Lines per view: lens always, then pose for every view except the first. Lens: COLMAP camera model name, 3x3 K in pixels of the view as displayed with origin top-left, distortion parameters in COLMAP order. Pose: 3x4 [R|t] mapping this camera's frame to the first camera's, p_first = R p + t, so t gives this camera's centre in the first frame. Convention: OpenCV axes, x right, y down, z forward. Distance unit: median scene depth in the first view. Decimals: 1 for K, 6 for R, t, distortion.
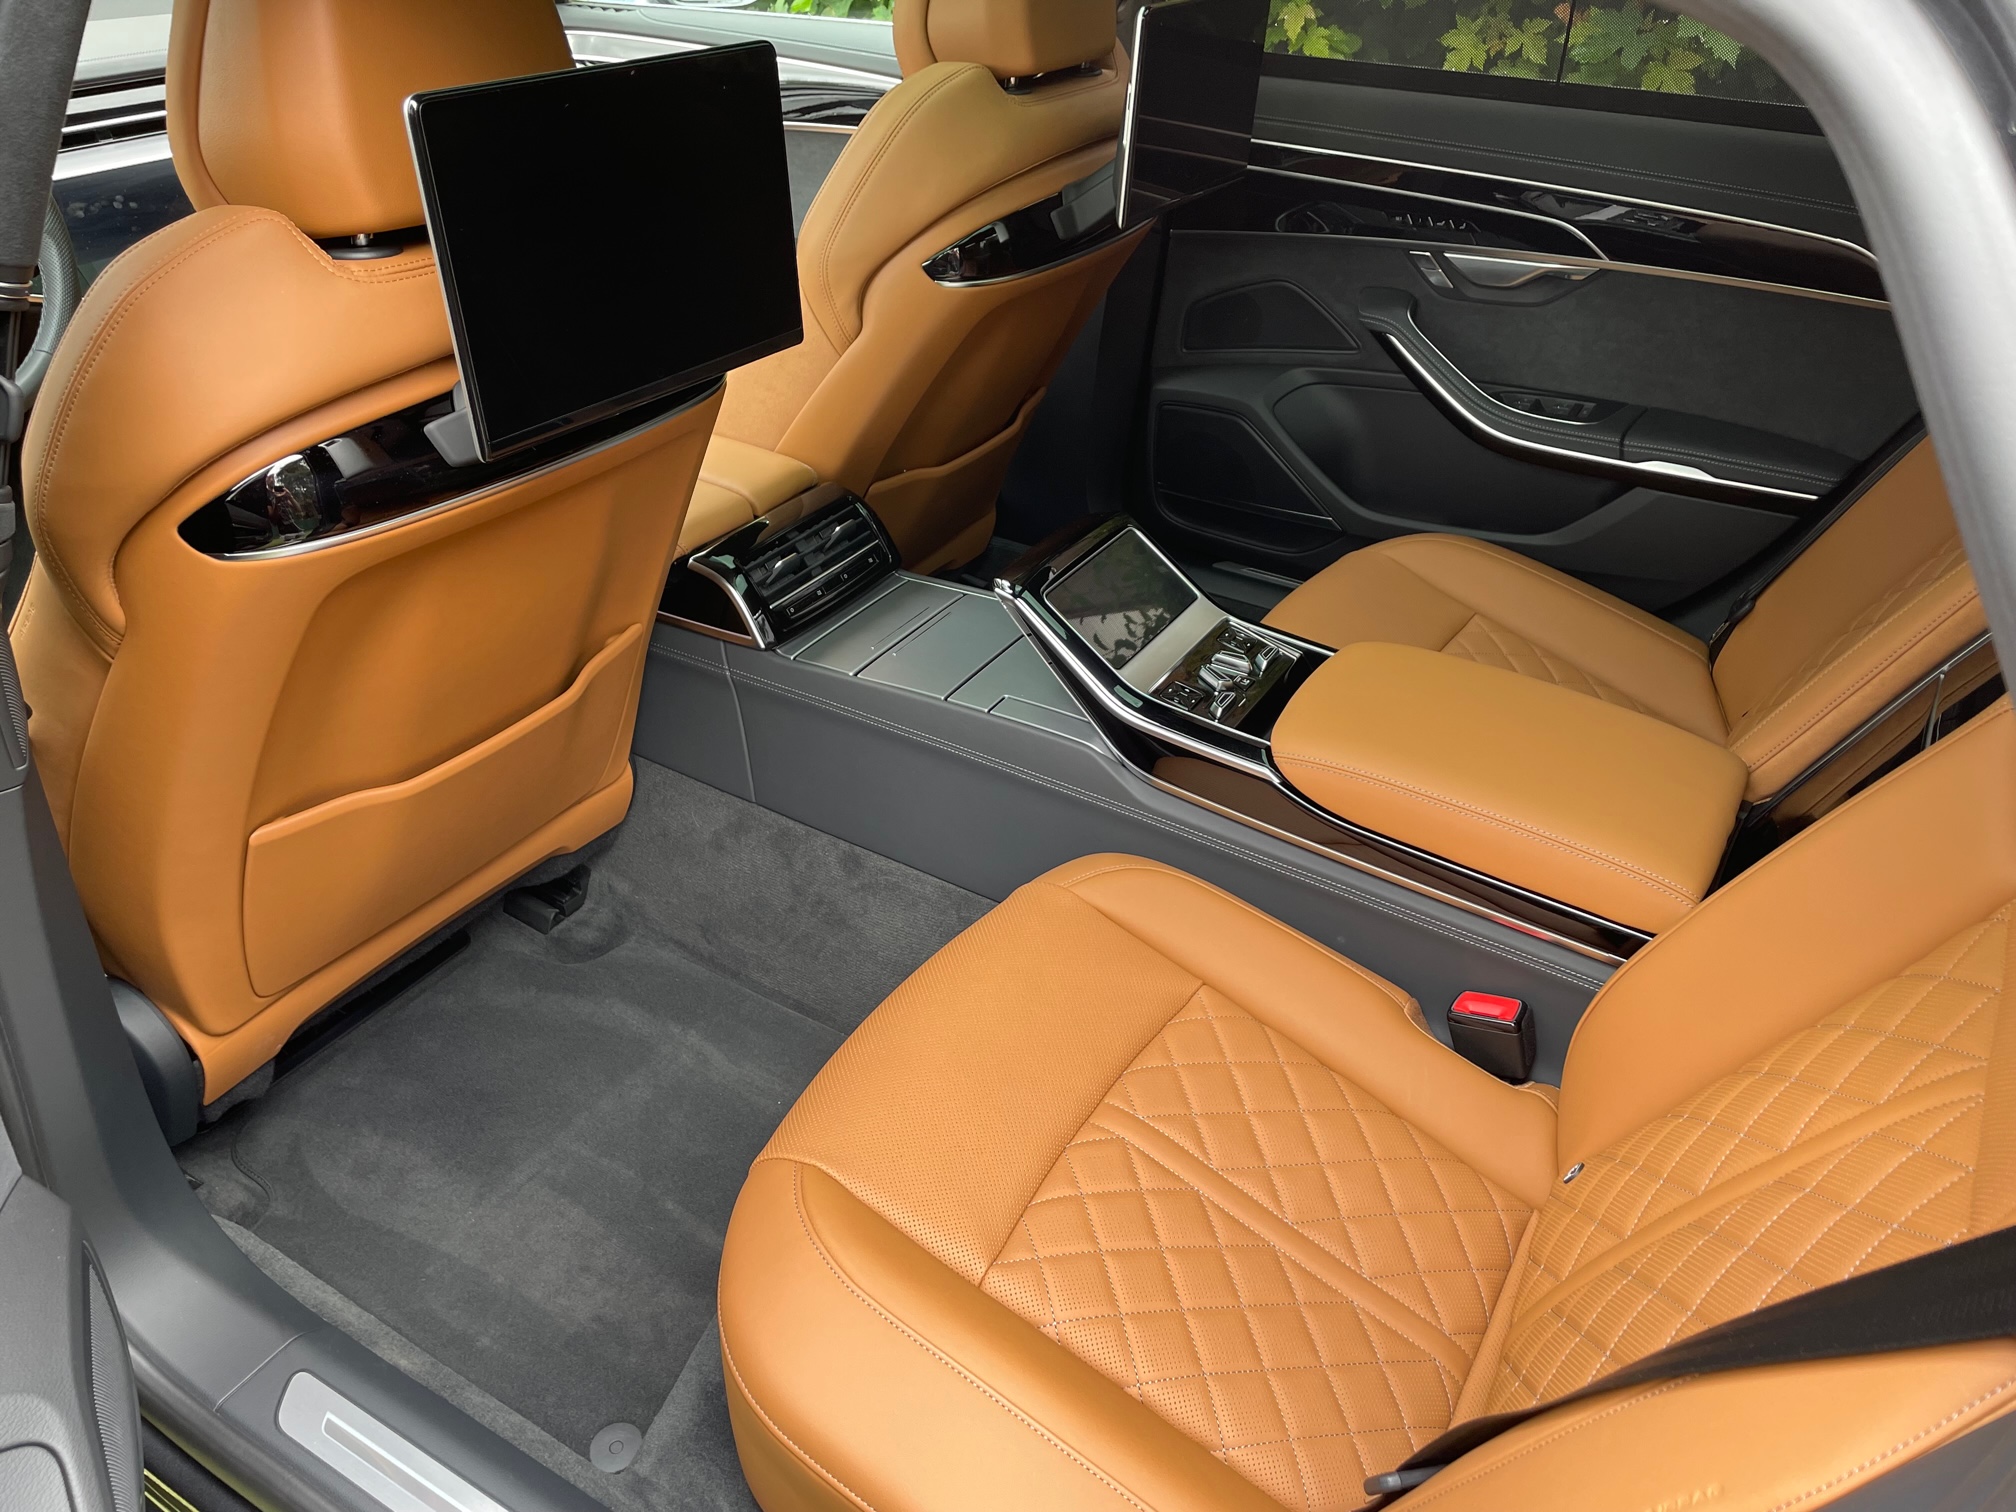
lens RADIAL K [[1508.2, 0, 1008.0], [0, 1508.2, 756.0], [0, 0, 1]] dist [0.091723, -0.129617]
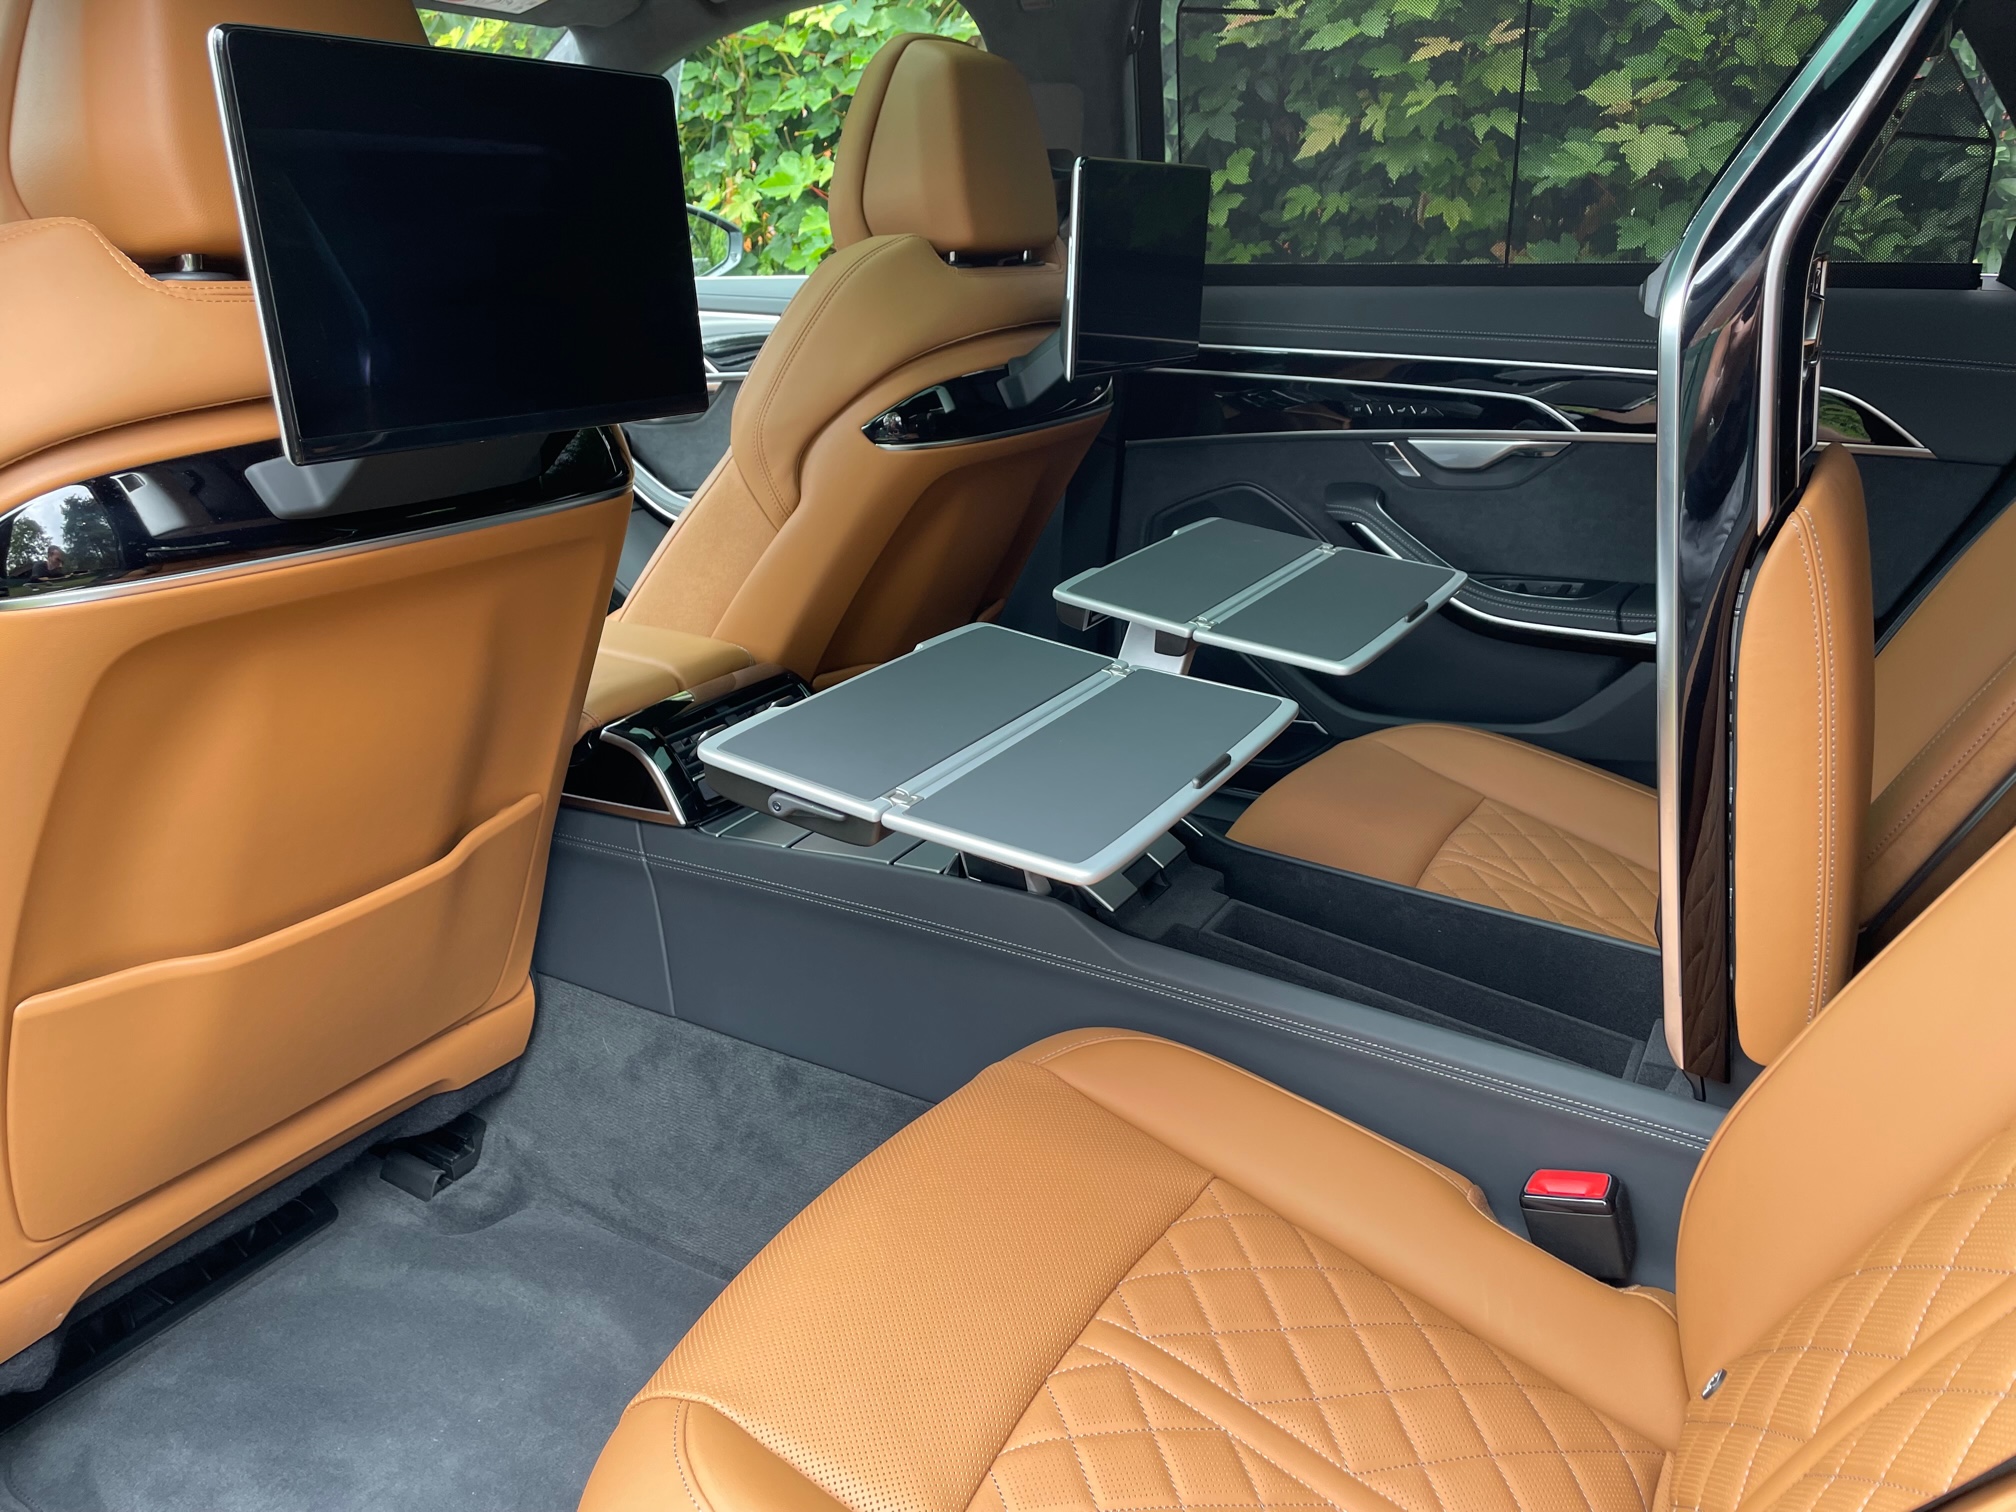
lens RADIAL K [[1510.2, 0, 1012.7], [0, 1510.2, 738.4], [0, 0, 1]] dist [0.062022, -0.089175]
pose [[0.999181, -0.037485, 0.015252, 0.015778], [0.040078, 0.968838, -0.244433, 0.098923], [-0.005614, 0.244844, 0.969546, 0.138232]]
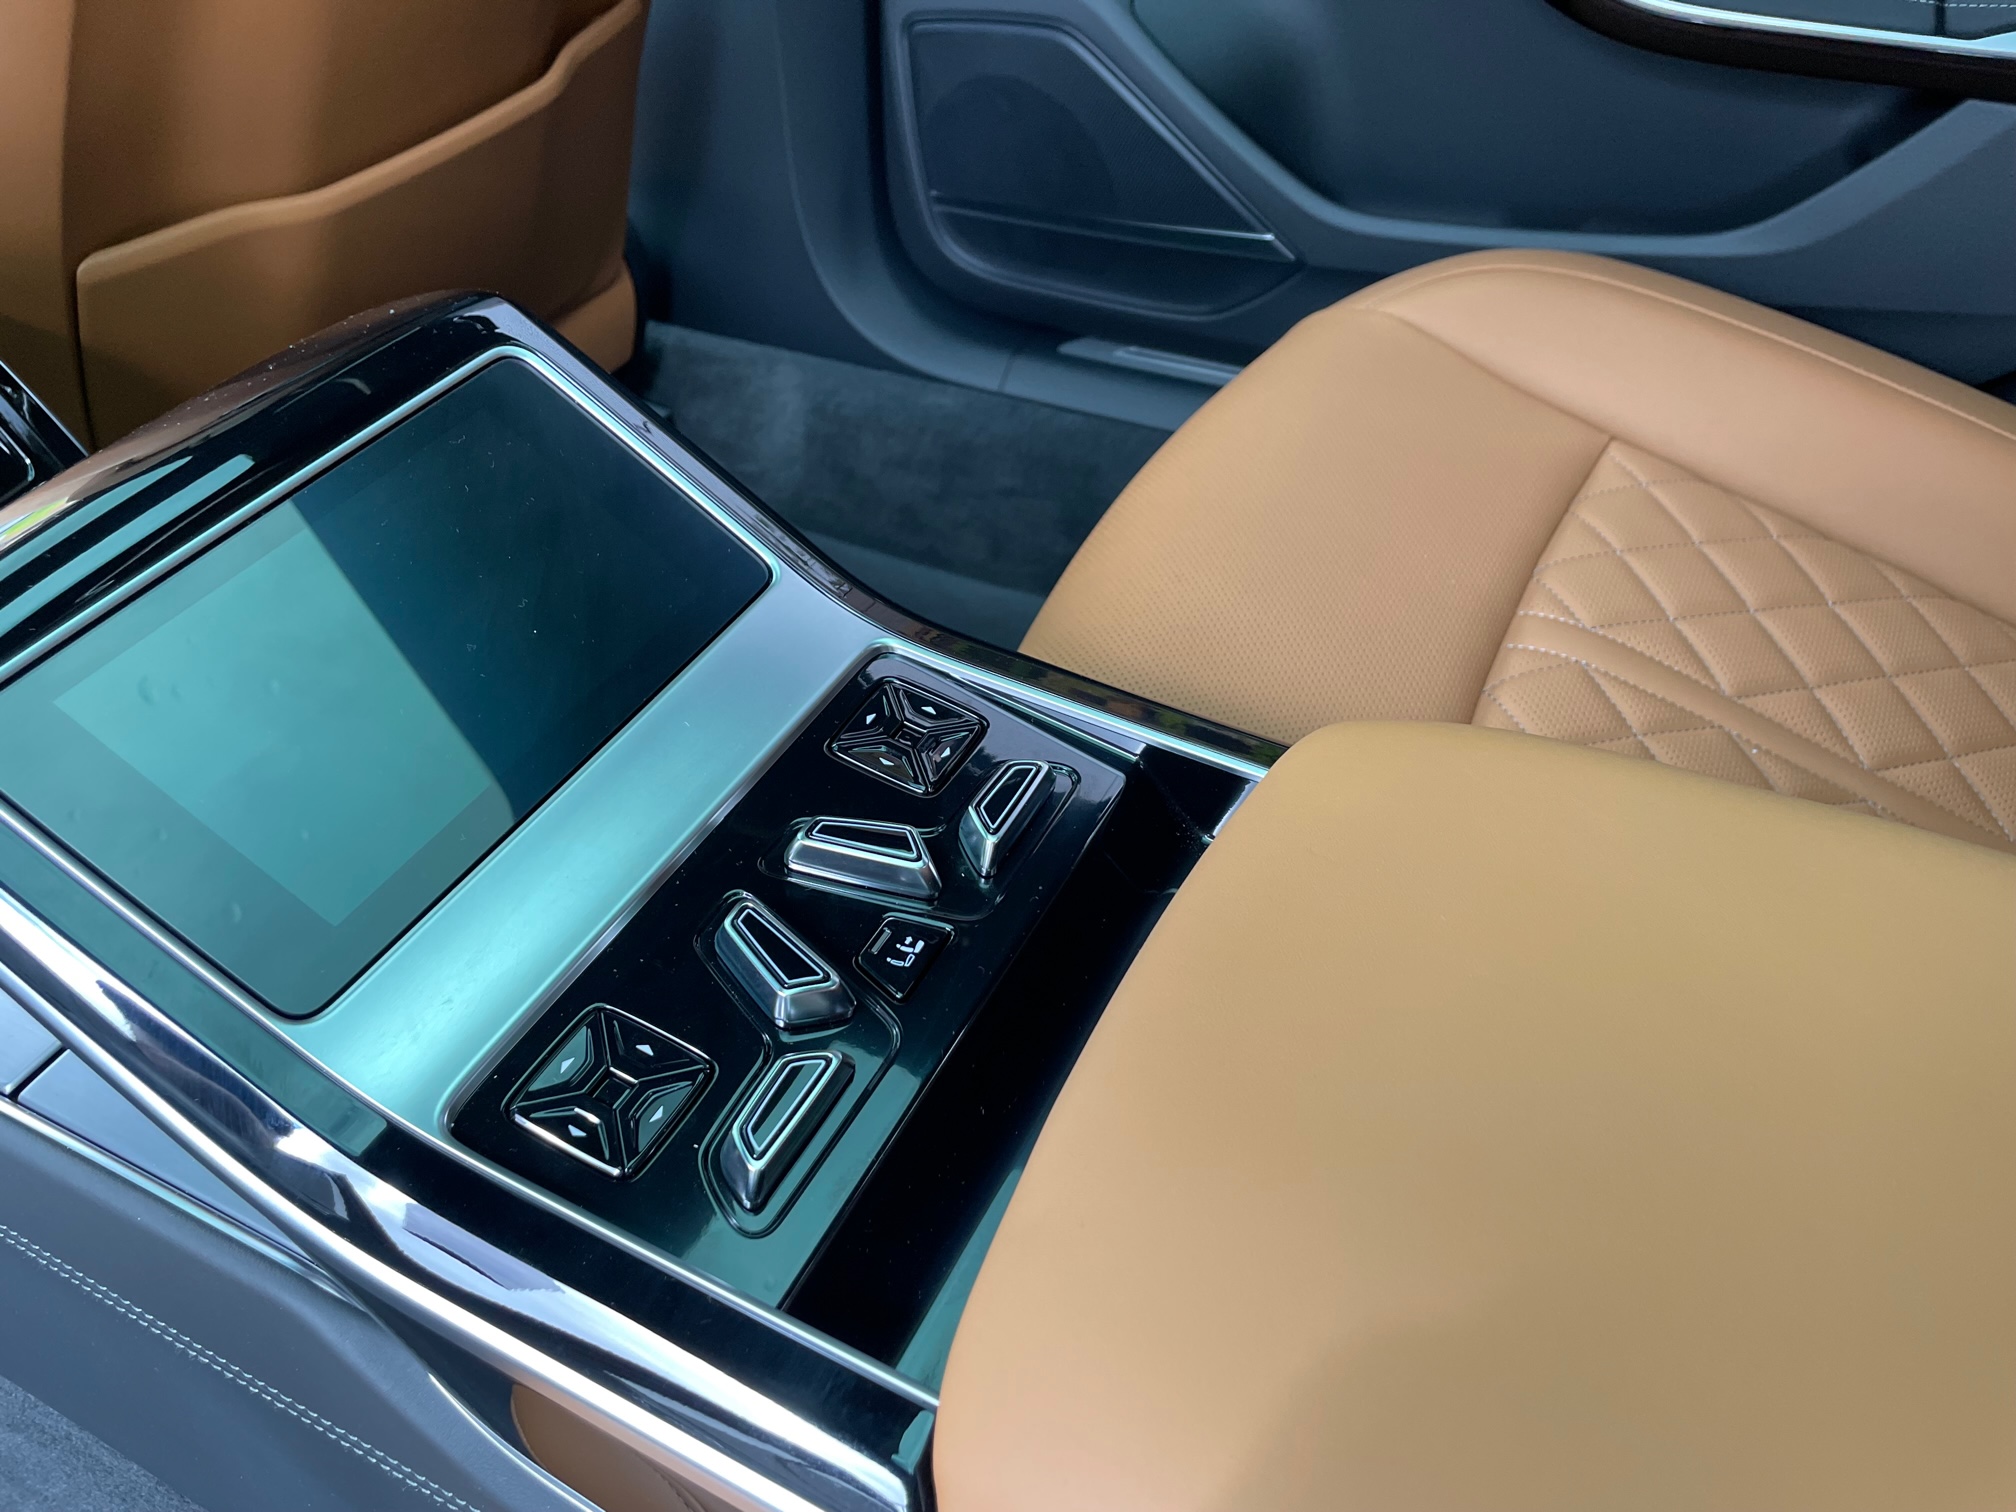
lens RADIAL K [[1508.2, 0, 1008.0], [0, 1508.2, 756.0], [0, 0, 1]] dist [0.091723, -0.129617]
pose [[0.995770, -0.091491, -0.008436, 0.154722], [0.091673, 0.983197, 0.157858, -0.103456], [-0.006149, -0.157964, 0.987426, 0.650223]]
